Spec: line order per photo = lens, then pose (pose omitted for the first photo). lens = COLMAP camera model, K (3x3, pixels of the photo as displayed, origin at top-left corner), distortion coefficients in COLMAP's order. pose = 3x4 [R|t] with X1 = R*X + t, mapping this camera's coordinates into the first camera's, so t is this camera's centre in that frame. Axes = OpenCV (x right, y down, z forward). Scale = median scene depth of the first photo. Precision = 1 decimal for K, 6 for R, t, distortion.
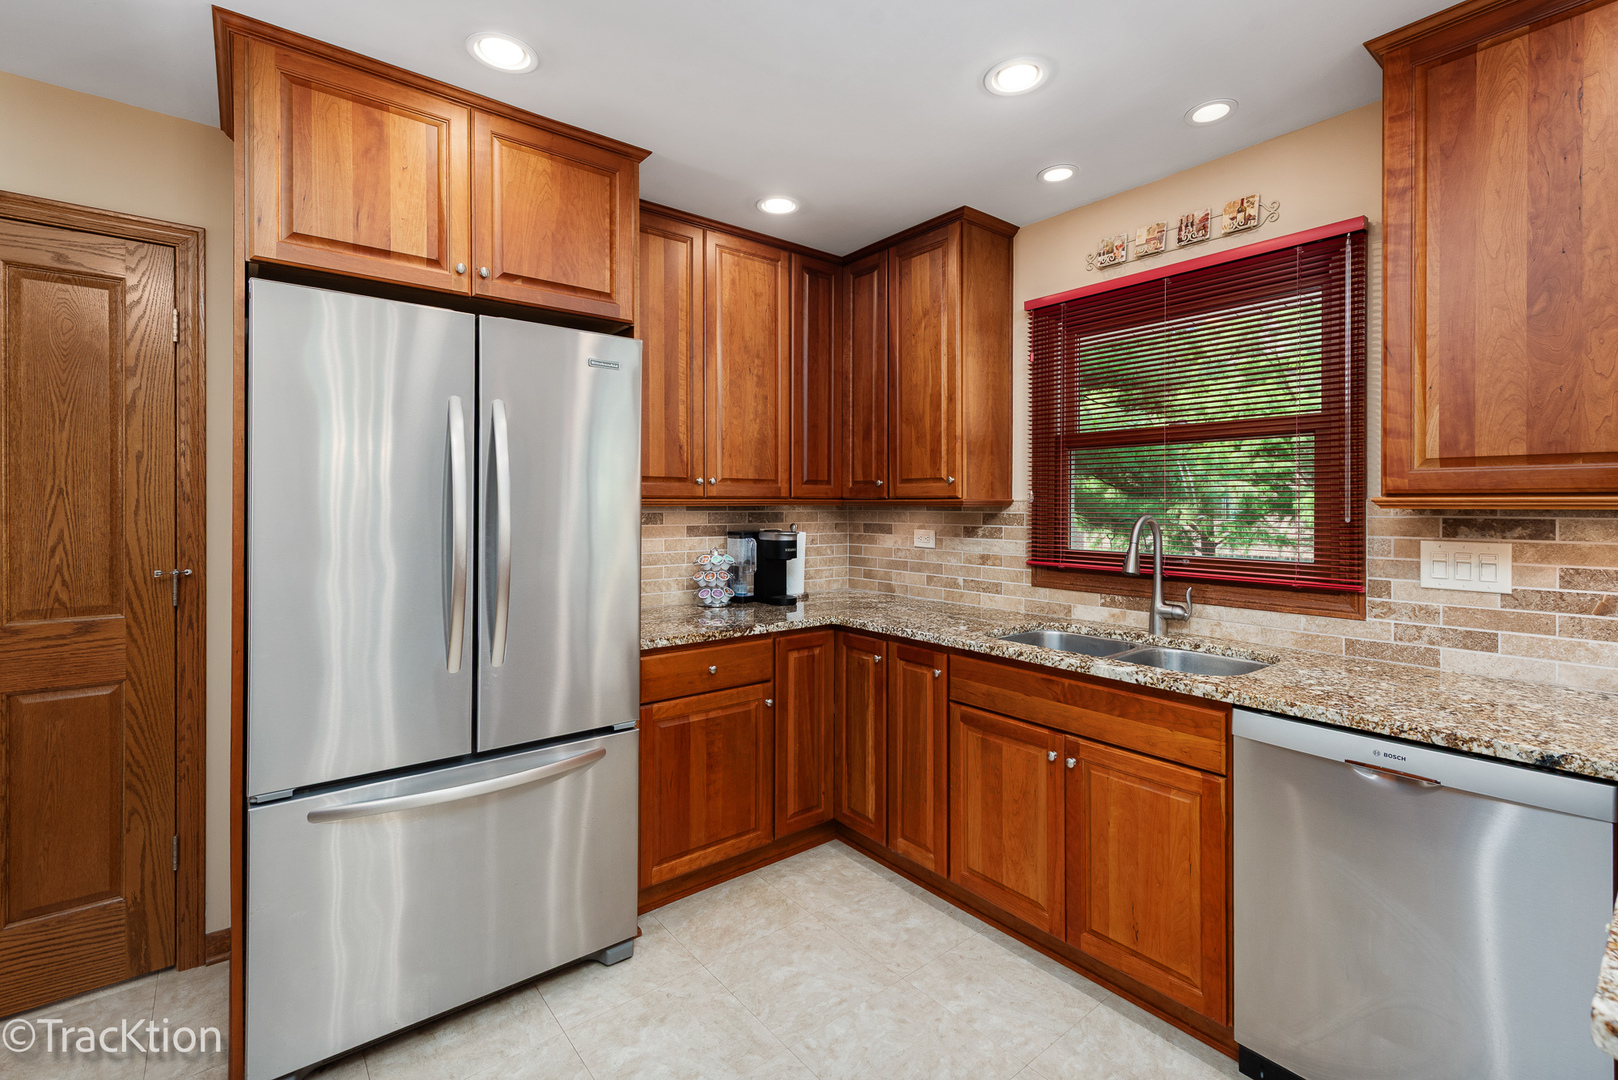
lens RADIAL K [[716.1, 0, 808.5], [0, 716.1, 505.7], [0, 0, 1]] dist [0.001328, -0.000175]
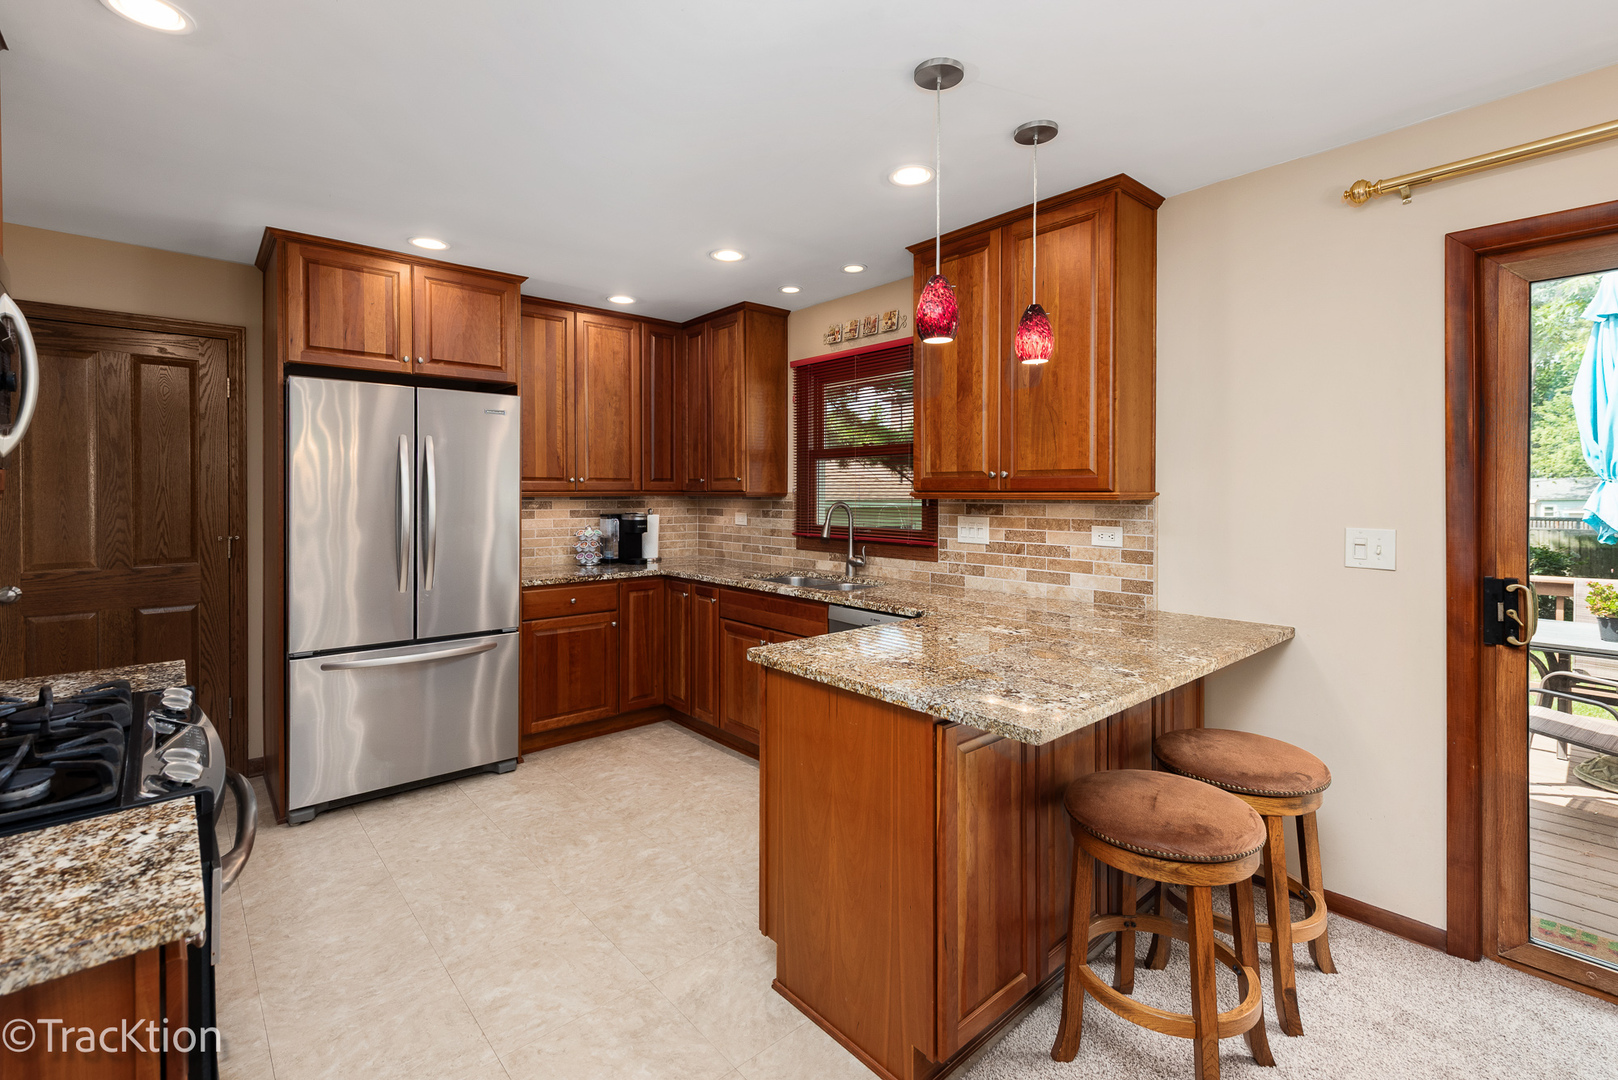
lens RADIAL K [[715.9, 0, 810.7], [0, 715.9, 498.3], [0, 0, 1]] dist [0.001299, -0.000307]
pose [[0.998584, -0.001116, 0.053193, 0.309173], [0.000741, 0.999975, 0.007079, -0.007174], [-0.053200, -0.007029, 0.998559, -0.606793]]
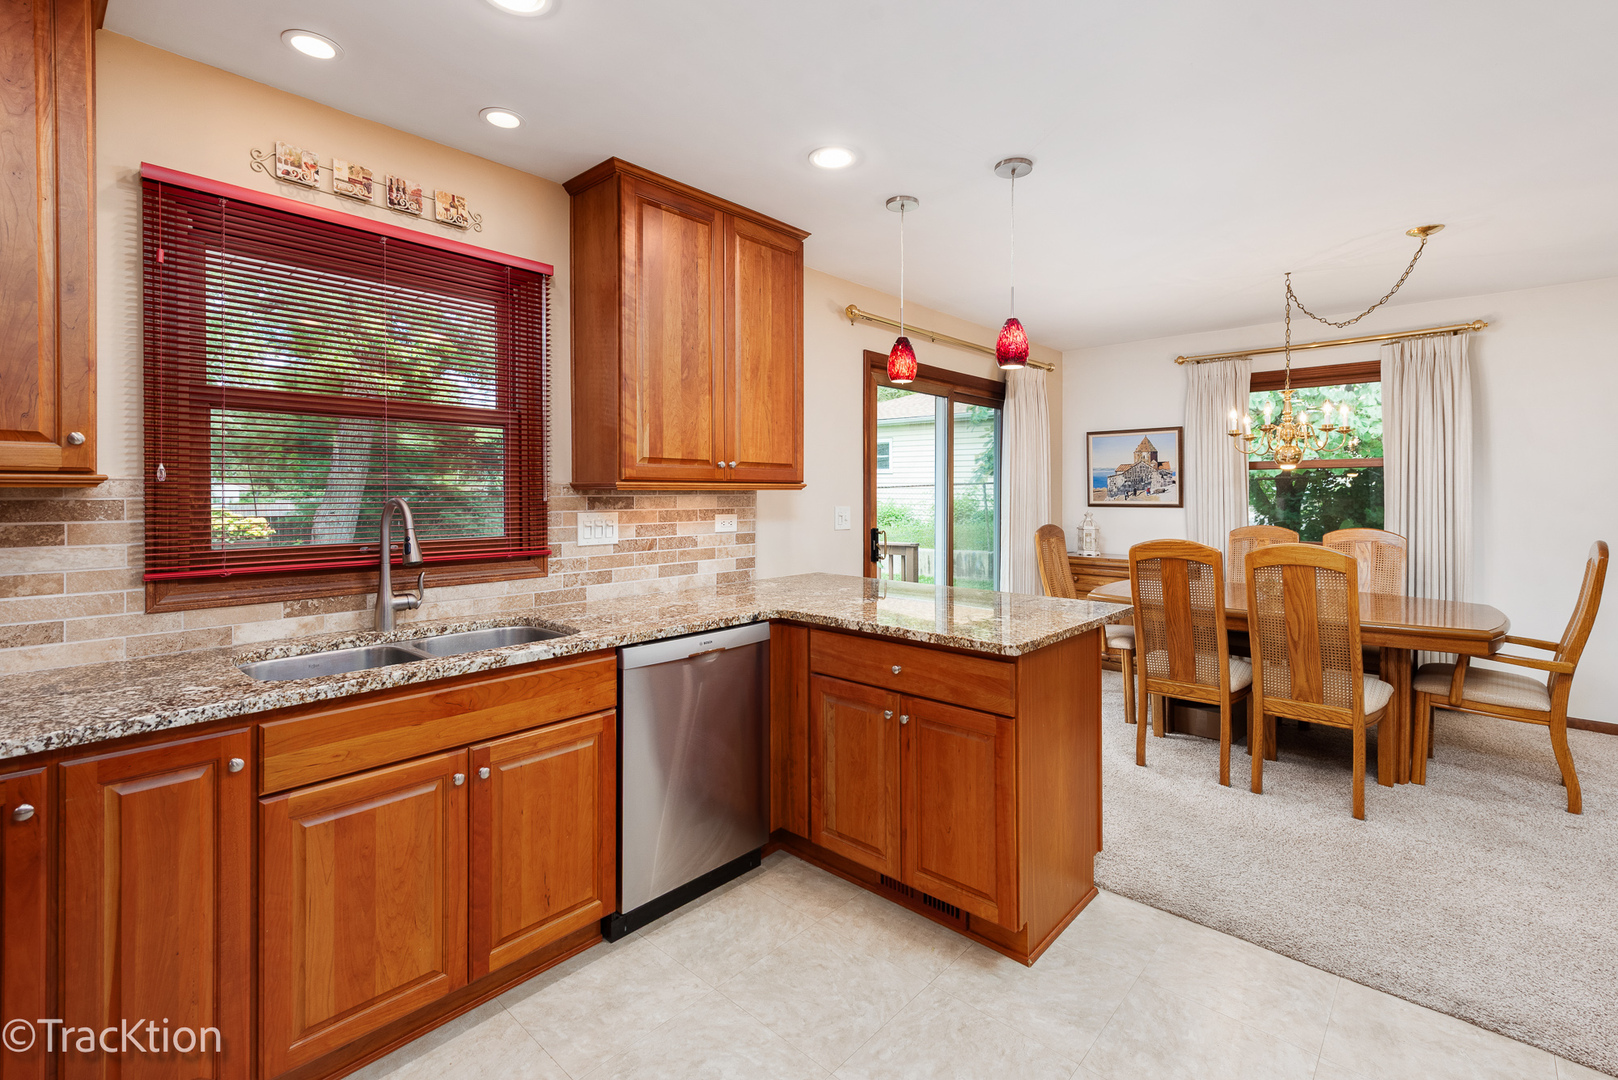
lens RADIAL K [[717.6, 0, 812.3], [0, 717.6, 493.5], [0, 0, 1]] dist [0.003210, -0.000098]
pose [[-0.160869, -0.002918, 0.986972, -0.485005], [0.001717, 0.999993, 0.003236, 0.005233], [-0.986974, 0.002215, -0.160863, 0.609099]]
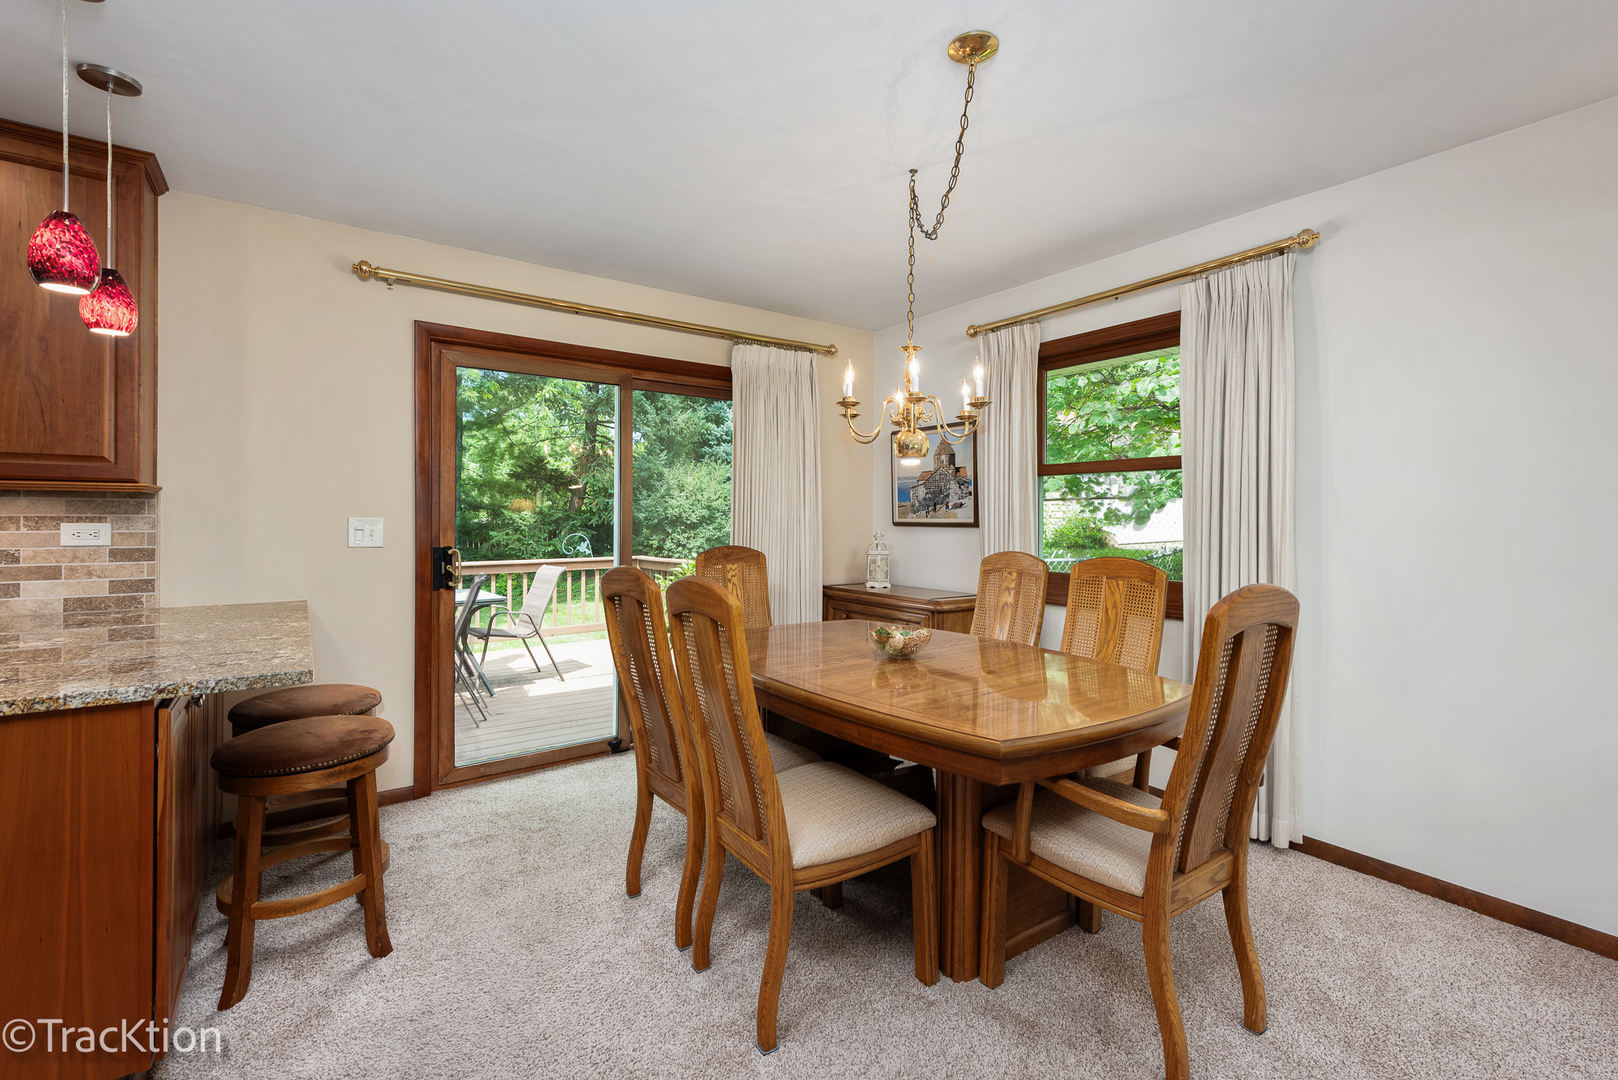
lens RADIAL K [[707.3, 0, 809.8], [0, 707.3, 517.1], [0, 0, 1]] dist [0.001051, 0.000043]
pose [[0.038736, -0.000888, 0.999249, -0.134112], [-0.003696, 0.999993, 0.001032, 0.034189], [-0.999243, -0.003733, 0.038732, -0.549160]]
